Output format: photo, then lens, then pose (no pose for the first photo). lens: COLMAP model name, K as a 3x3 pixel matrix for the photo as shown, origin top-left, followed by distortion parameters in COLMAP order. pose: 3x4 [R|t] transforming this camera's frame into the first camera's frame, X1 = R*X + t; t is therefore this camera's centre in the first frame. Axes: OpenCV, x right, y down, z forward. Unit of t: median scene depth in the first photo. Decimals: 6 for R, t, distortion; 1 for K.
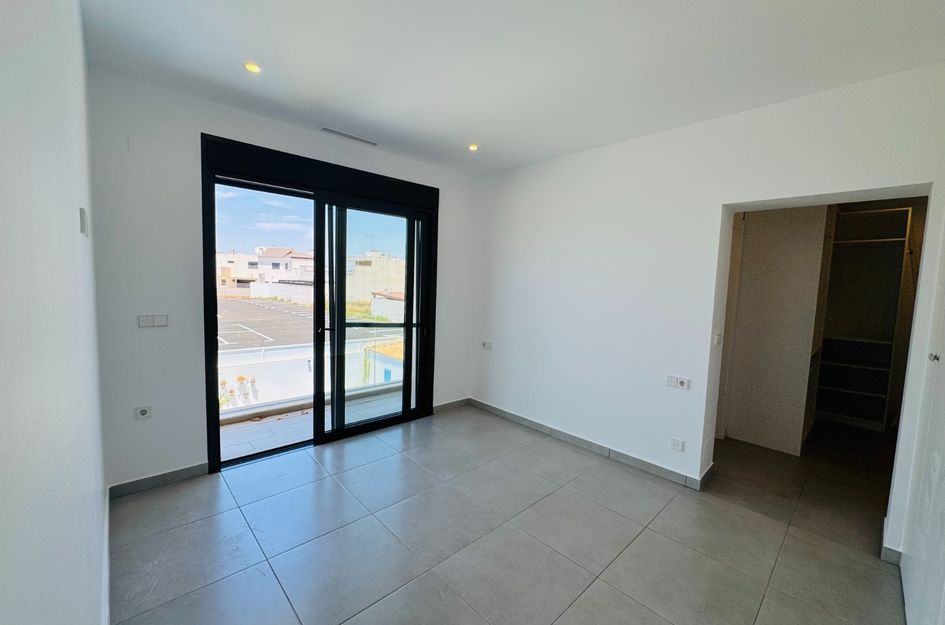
lens RADIAL K [[377.2, 0, 472.5], [0, 377.2, 312.5], [0, 0, 1]] dist [-0.002274, -0.000064]
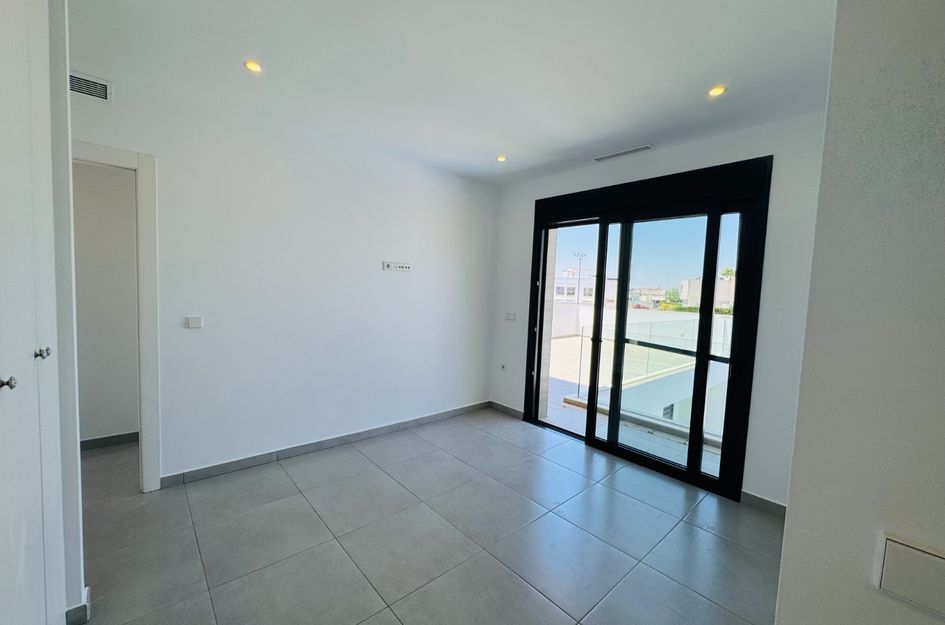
lens RADIAL K [[377.2, 0, 472.5], [0, 377.2, 312.5], [0, 0, 1]] dist [-0.002274, -0.000064]
pose [[-0.018779, 0.031909, -0.999314, 0.673138], [-0.123477, 0.991765, 0.033988, -0.025306], [0.992170, 0.124030, -0.014684, 0.632079]]
